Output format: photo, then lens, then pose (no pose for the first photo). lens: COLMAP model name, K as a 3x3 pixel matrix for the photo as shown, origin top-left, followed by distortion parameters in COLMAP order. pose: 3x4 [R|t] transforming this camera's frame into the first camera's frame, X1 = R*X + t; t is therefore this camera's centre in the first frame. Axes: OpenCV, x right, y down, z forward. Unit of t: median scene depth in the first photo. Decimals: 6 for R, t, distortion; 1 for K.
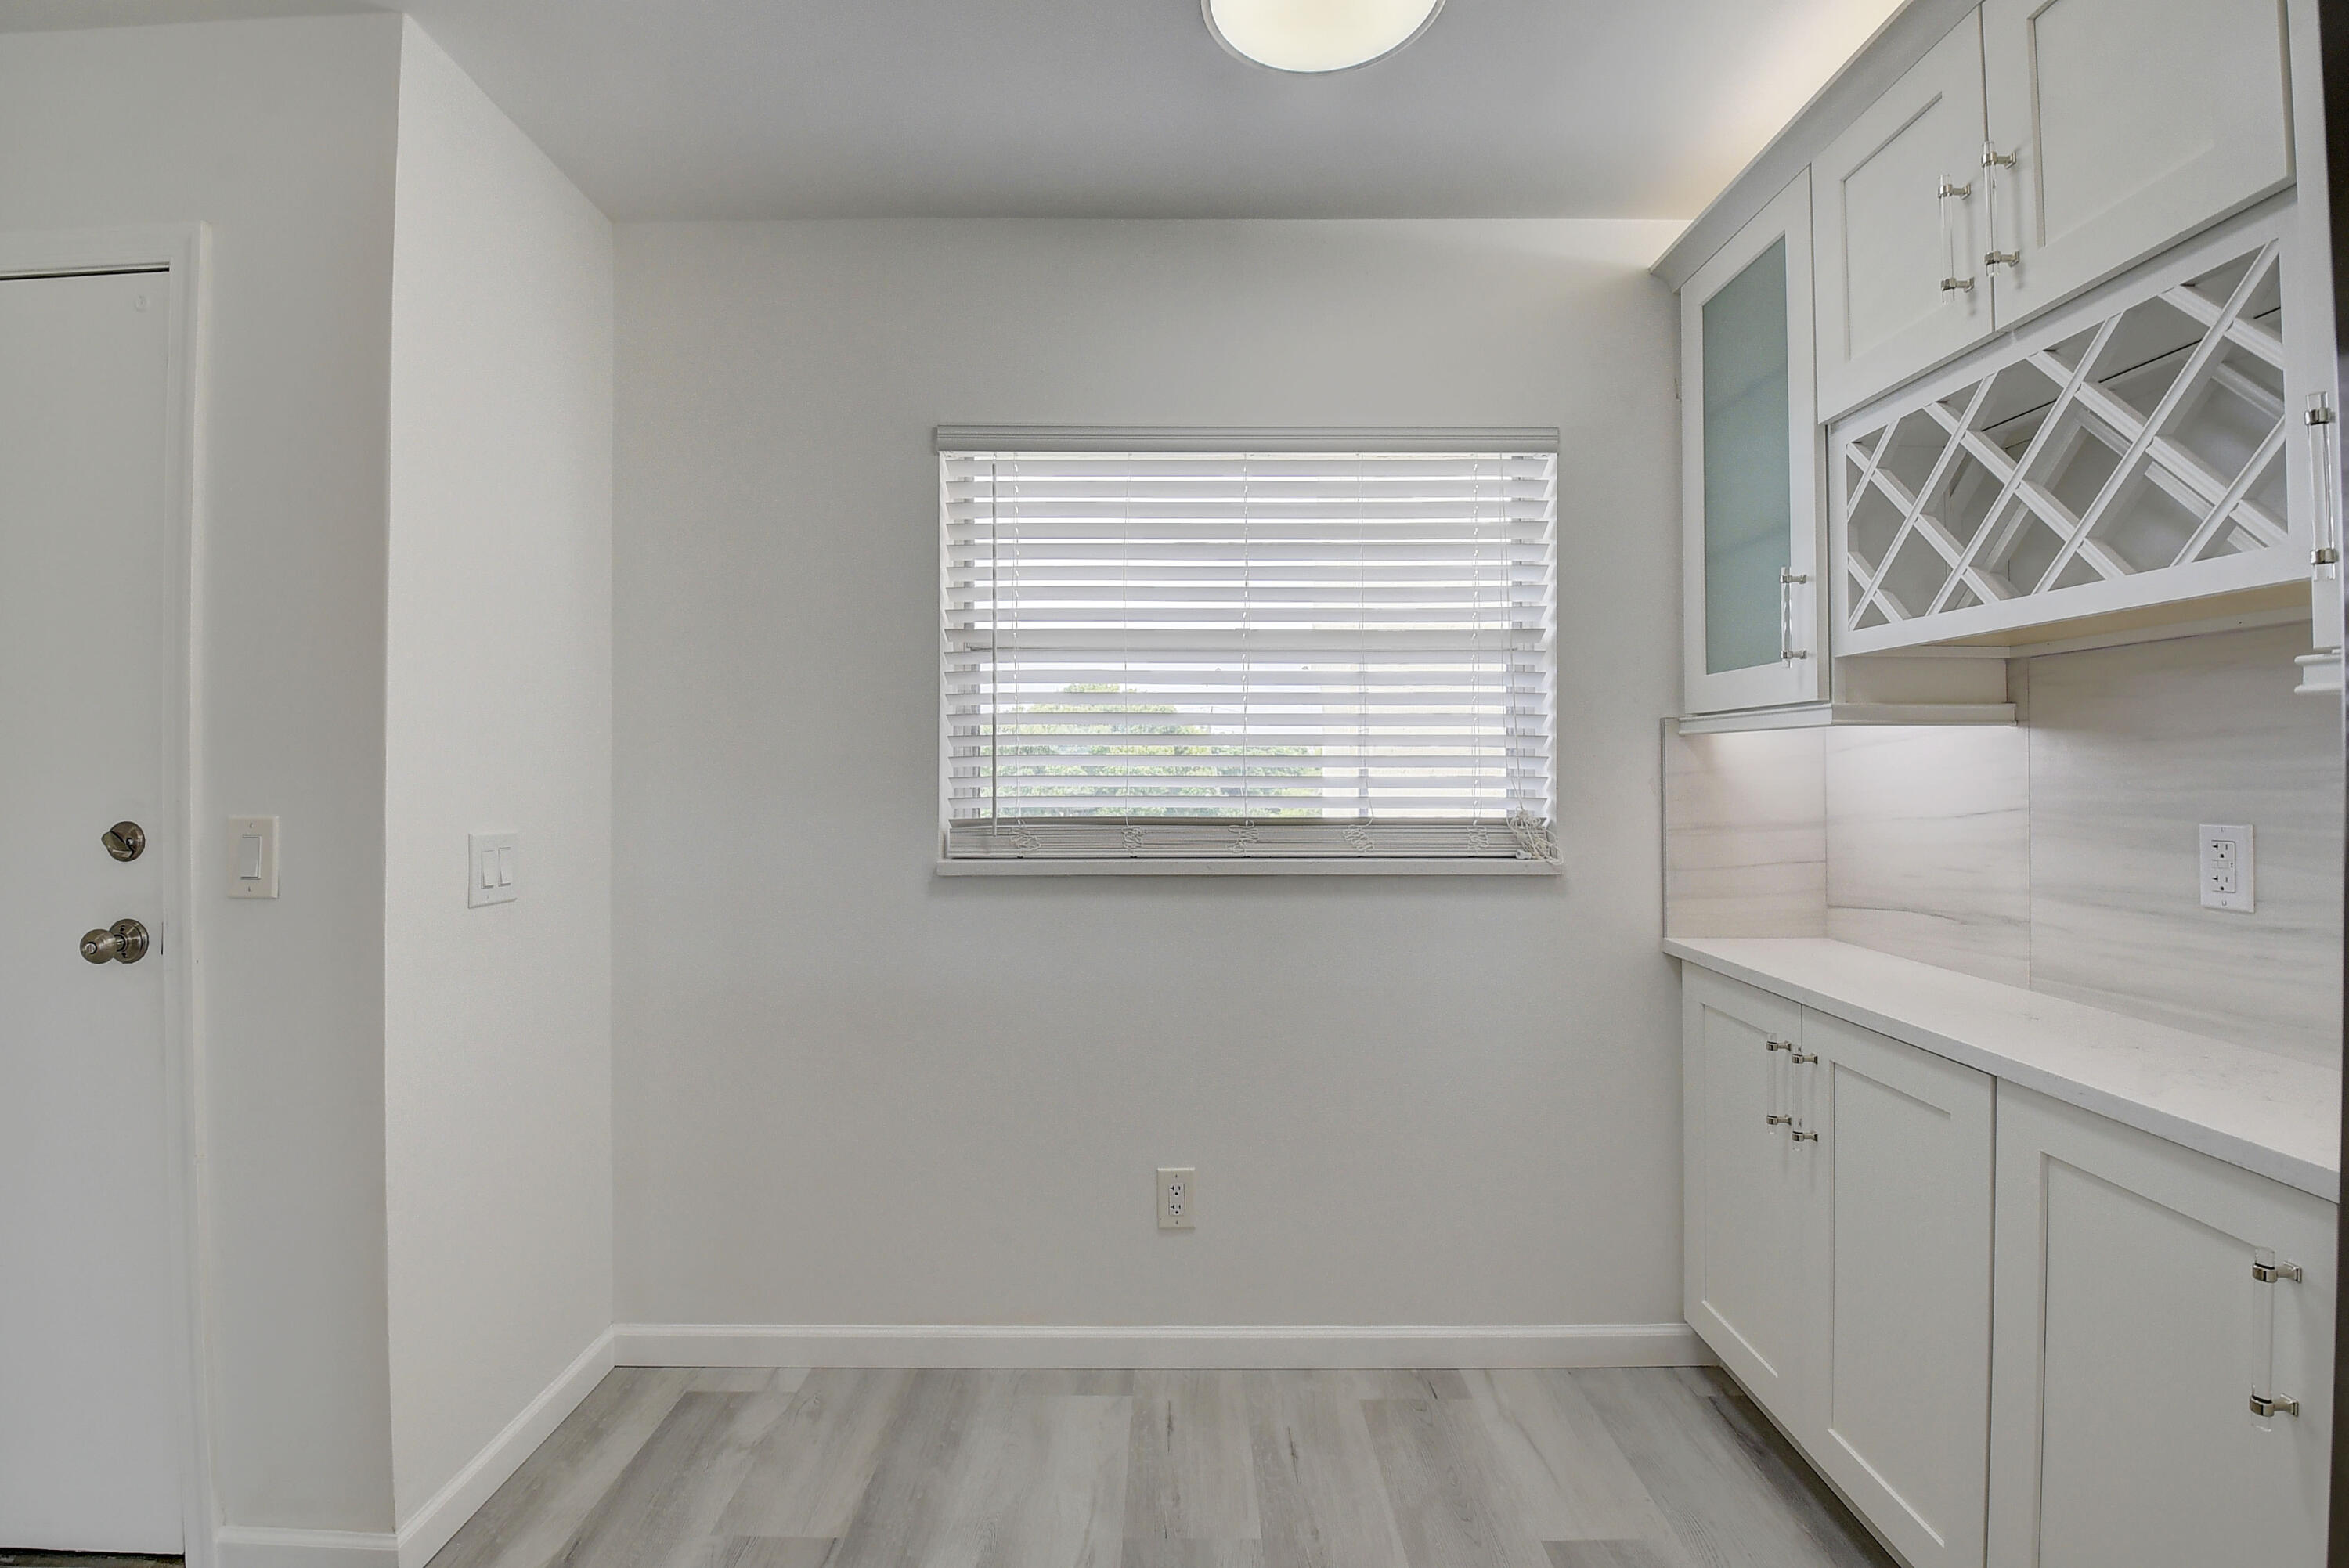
lens RADIAL K [[1035.5, 0, 1172.5], [0, 1035.5, 755.5], [0, 0, 1]] dist [0.024282, -0.028719]
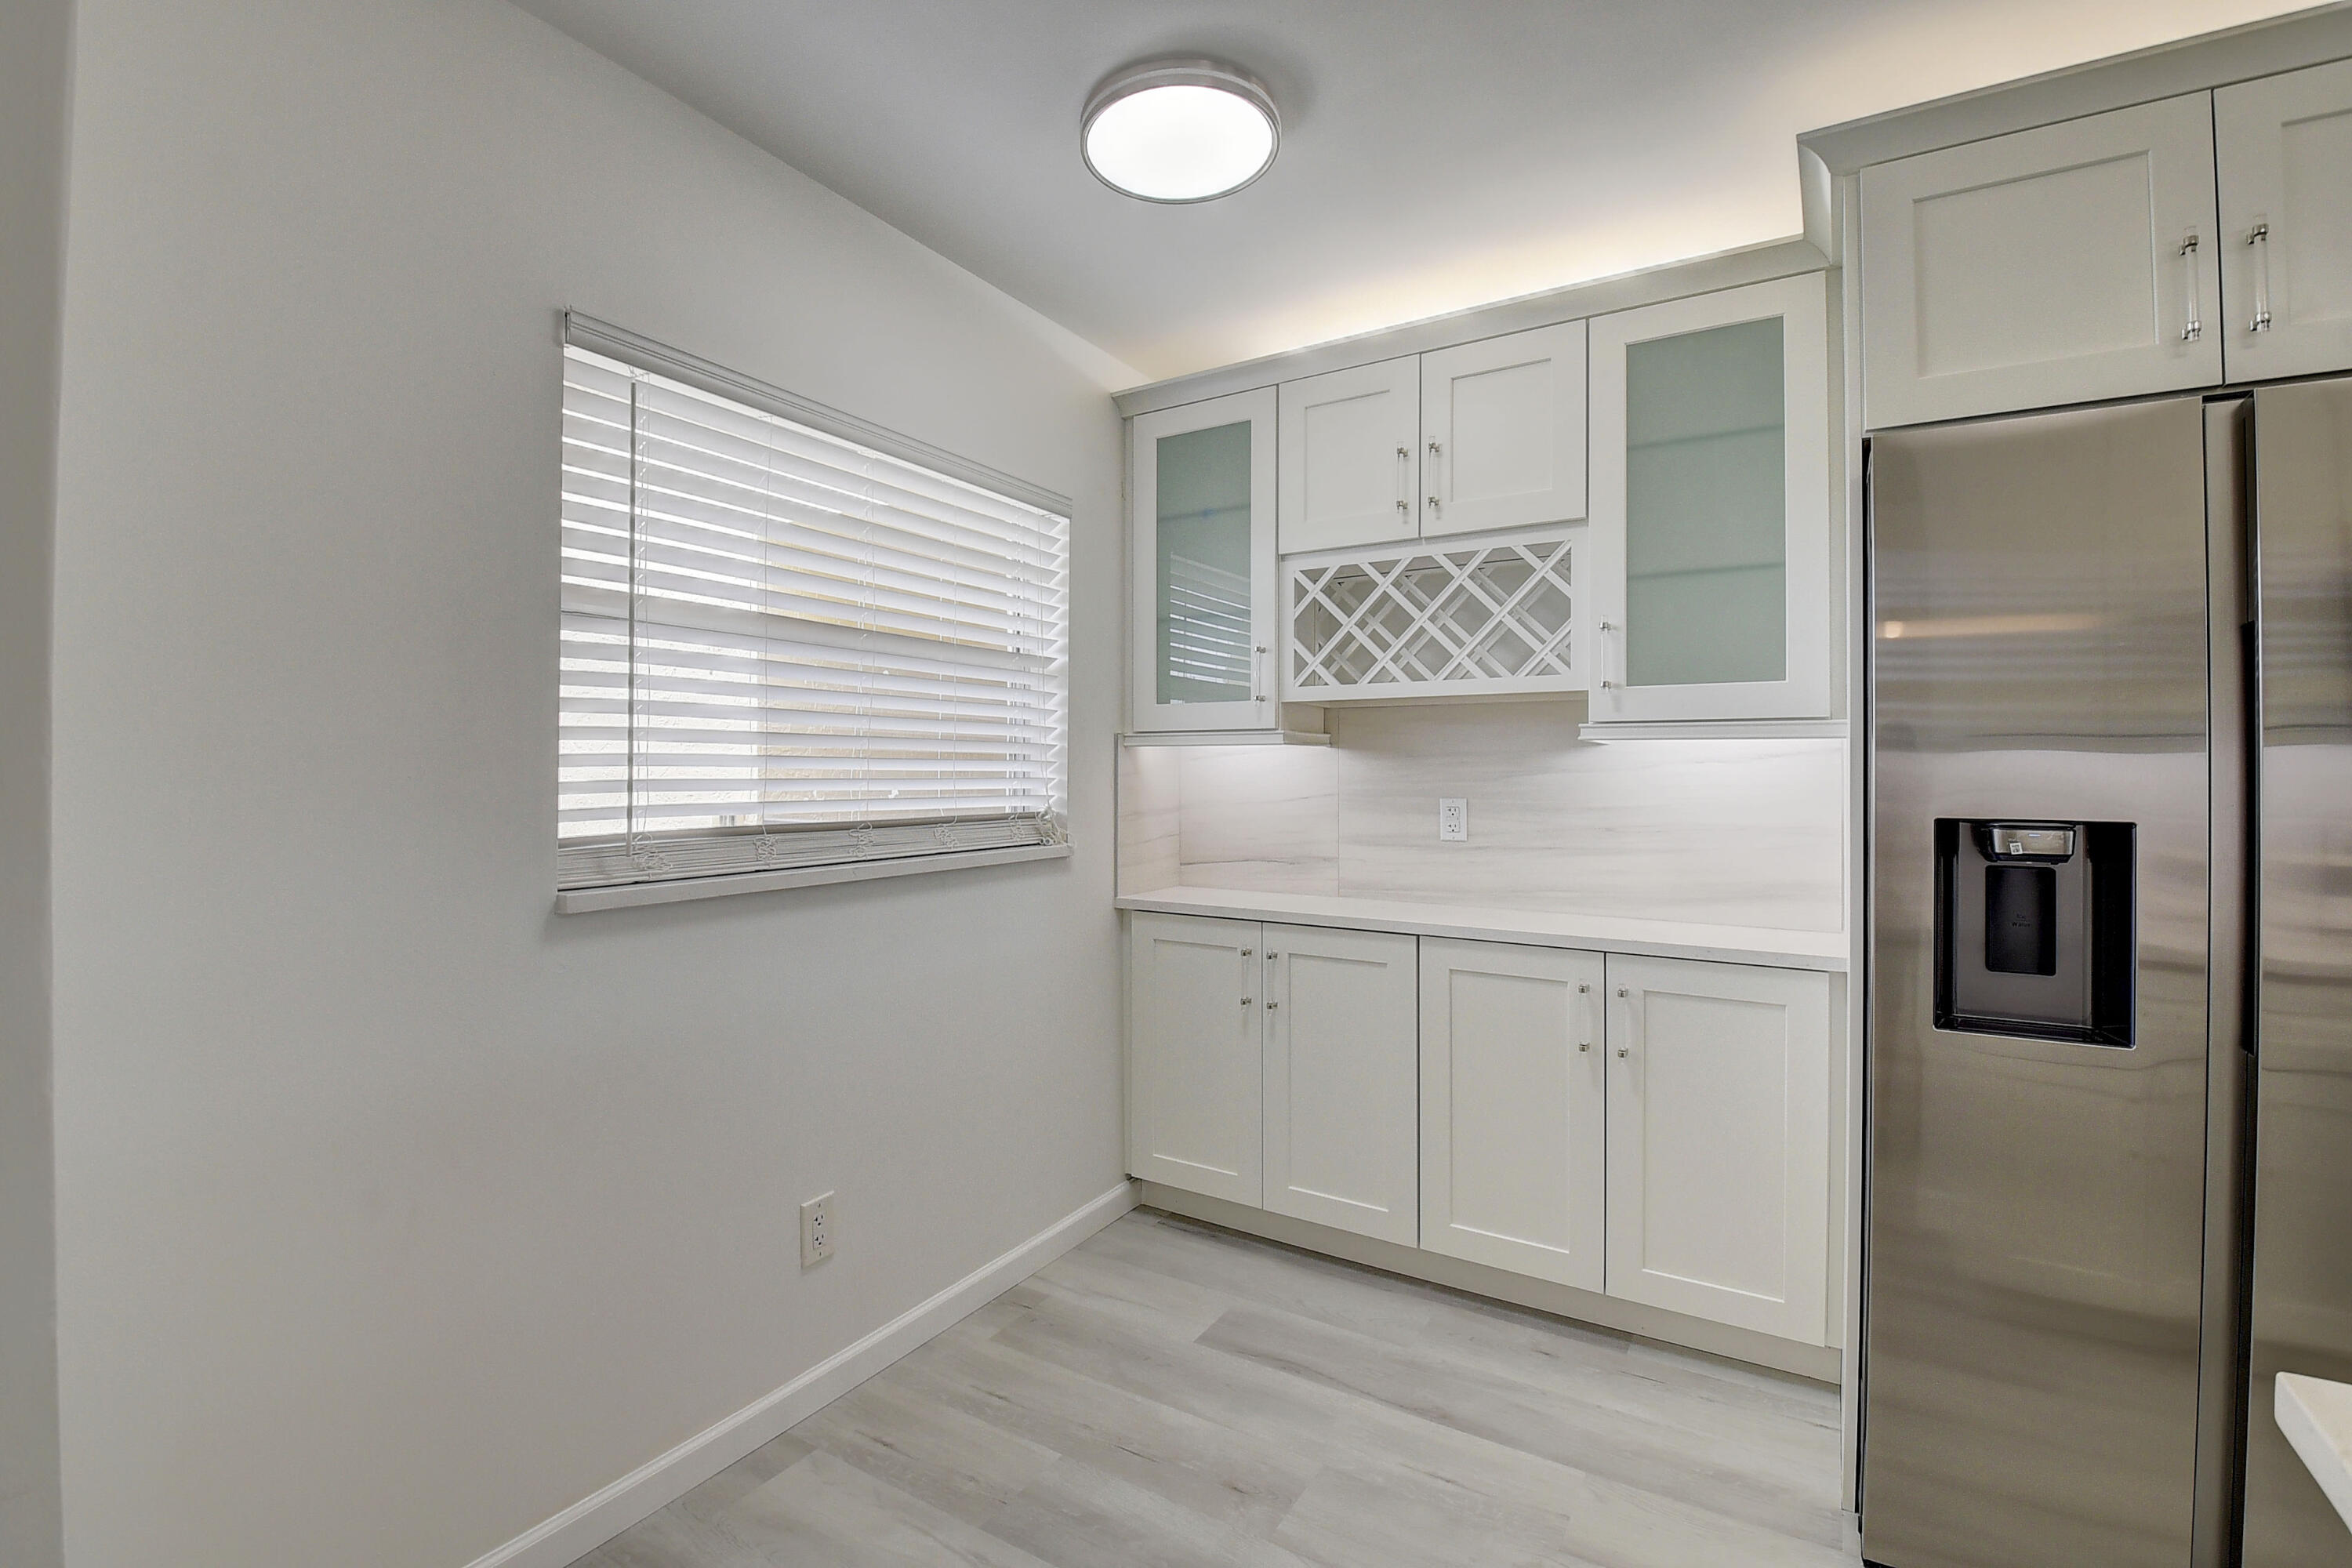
lens RADIAL K [[1037.0, 0, 1174.0], [0, 1037.0, 755.4], [0, 0, 1]] dist [0.024282, -0.028719]
pose [[0.531861, 0.013642, 0.846722, -0.660712], [-0.012204, 0.999890, -0.008444, 0.003099], [-0.846744, -0.005843, 0.531969, 0.243030]]
